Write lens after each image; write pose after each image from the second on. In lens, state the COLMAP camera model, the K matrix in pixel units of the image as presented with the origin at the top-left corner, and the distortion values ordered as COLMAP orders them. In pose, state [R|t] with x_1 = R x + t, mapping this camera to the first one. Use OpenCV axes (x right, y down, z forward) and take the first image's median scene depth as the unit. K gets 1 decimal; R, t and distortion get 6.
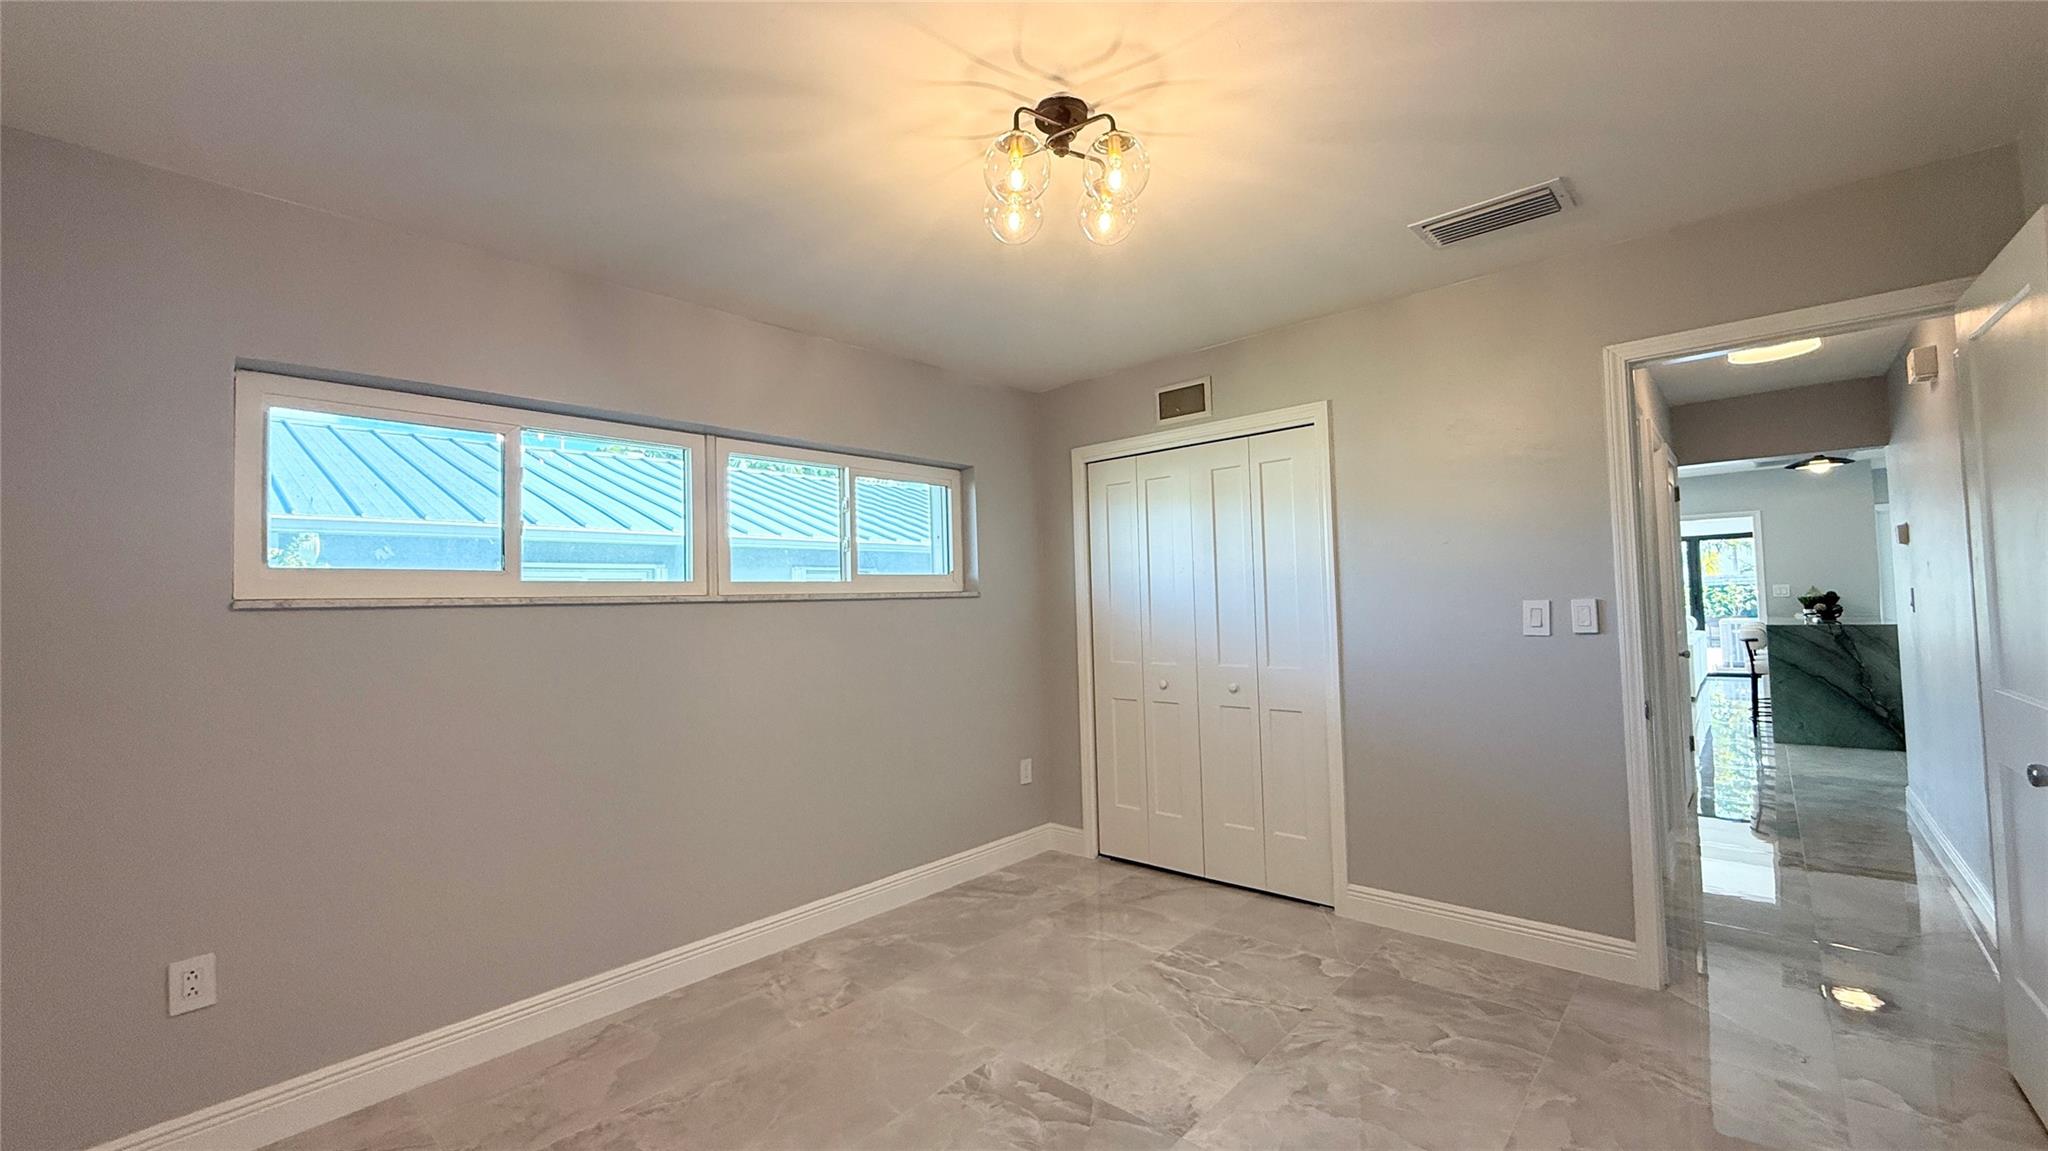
lens RADIAL K [[809.4, 0, 1026.7], [0, 809.4, 570.7], [0, 0, 1]] dist [-0.001567, 0.000443]
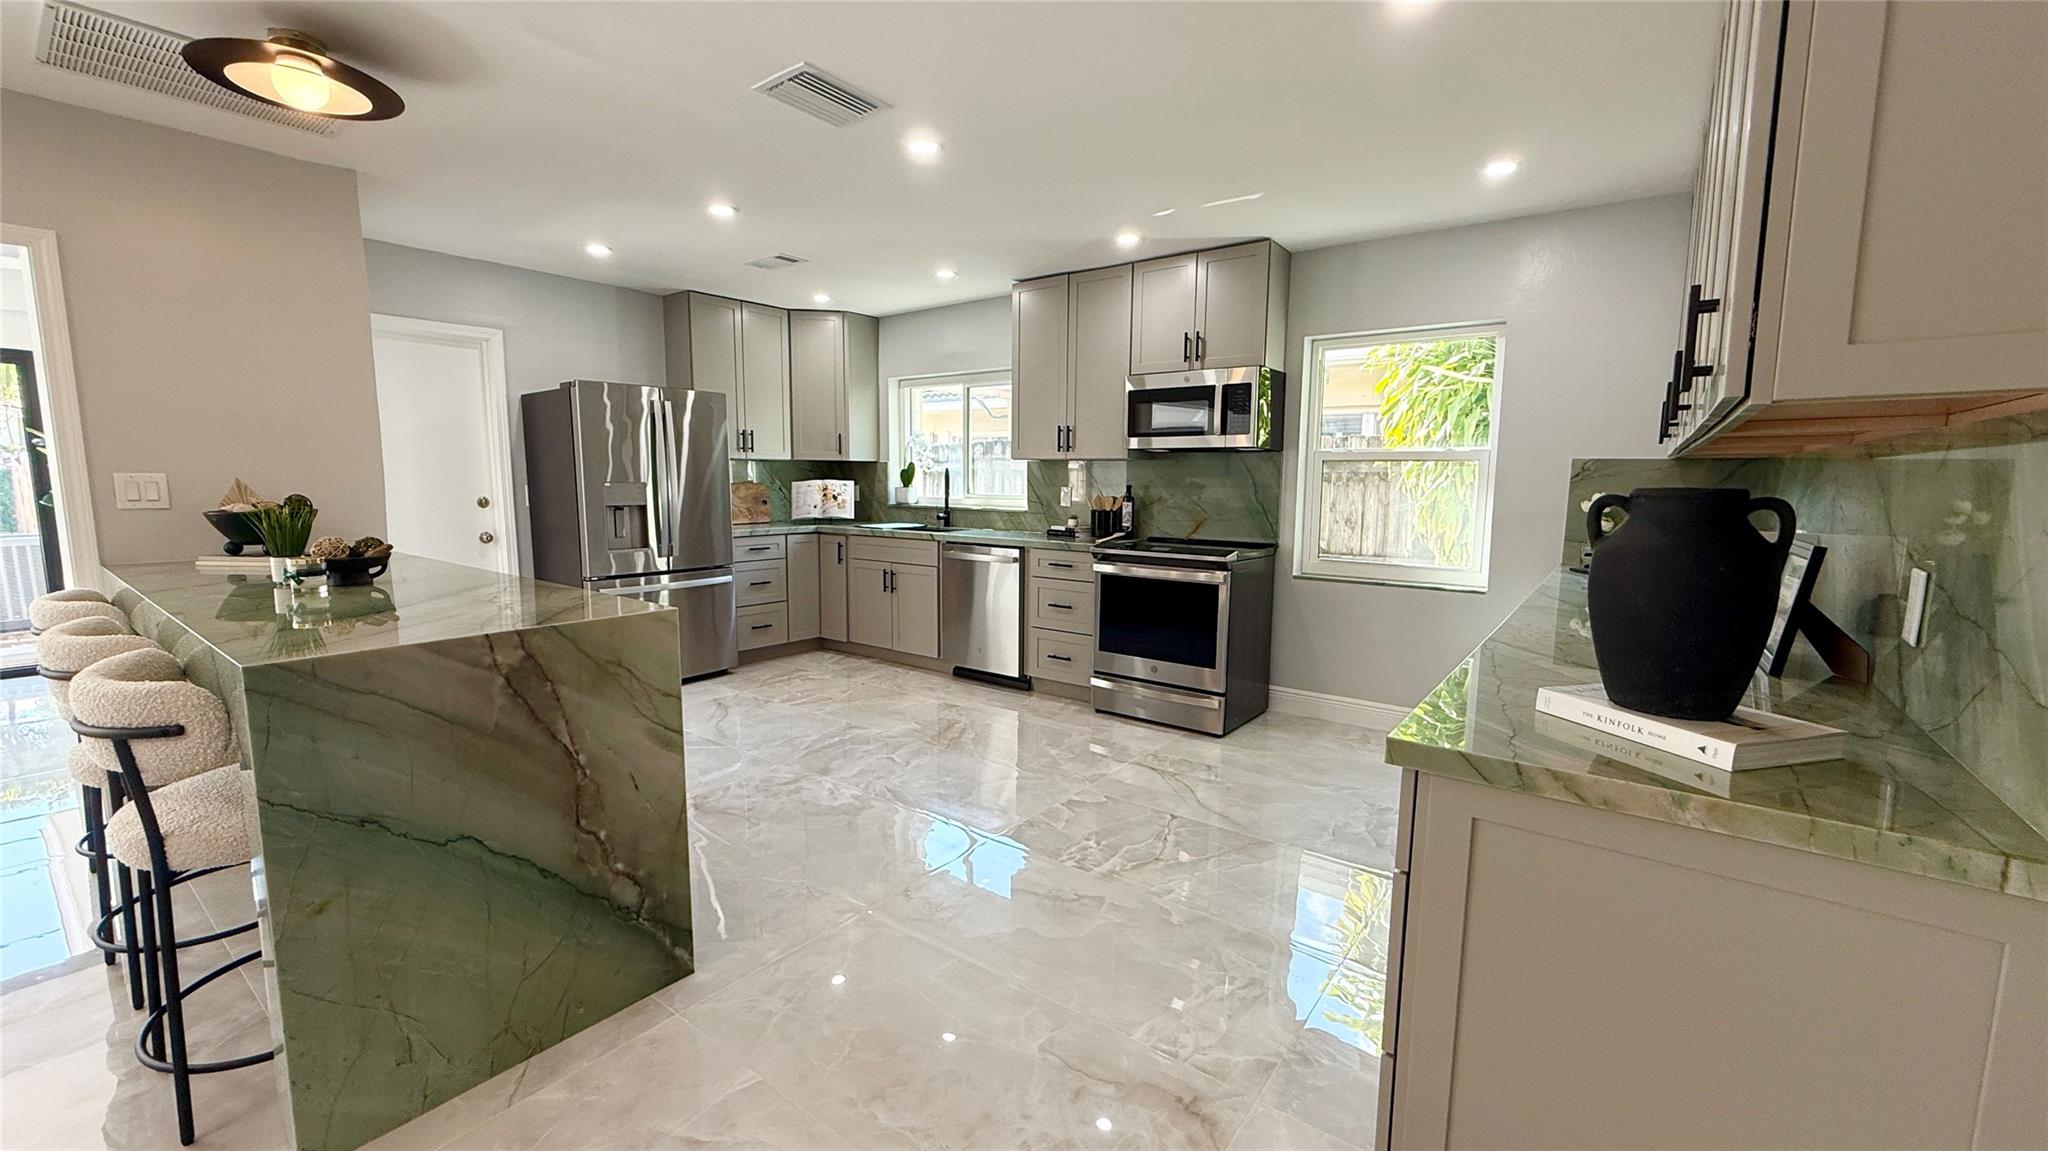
lens RADIAL K [[809.4, 0, 1027.5], [0, 809.4, 566.7], [0, 0, 1]] dist [-0.001567, 0.000443]
pose [[-0.073597, -0.079972, 0.994076, 0.725816], [-0.045898, 0.995995, 0.076729, 0.016964], [-0.996231, -0.039979, -0.076973, 0.852574]]
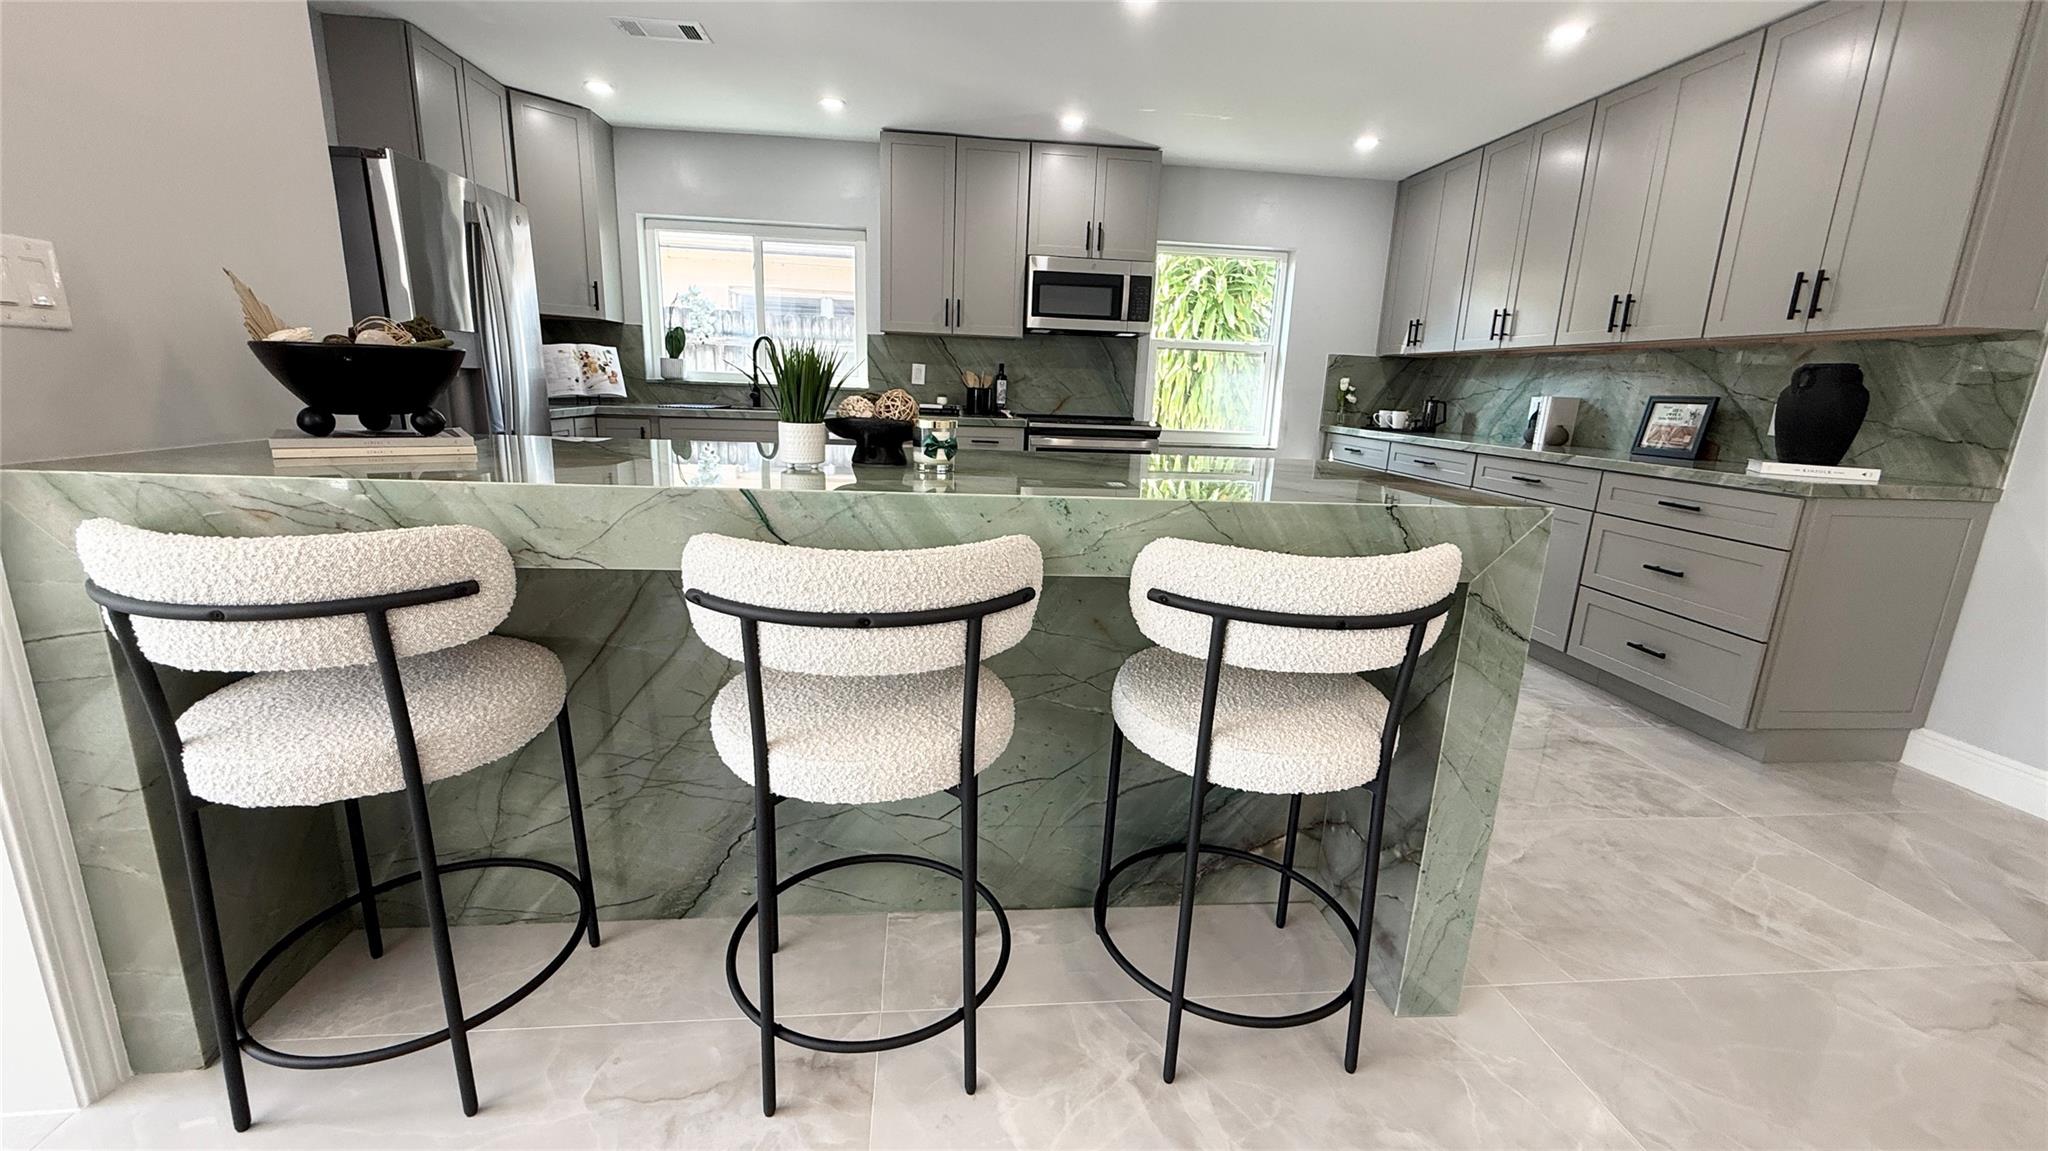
lens RADIAL K [[809.4, 0, 1017.7], [0, 809.4, 577.7], [0, 0, 1]] dist [-0.001567, 0.000443]
pose [[-0.738818, -0.151052, 0.656759, 0.941394], [-0.039085, 0.982520, 0.182007, 0.061686], [-0.672771, 0.108801, -0.731807, 1.362760]]
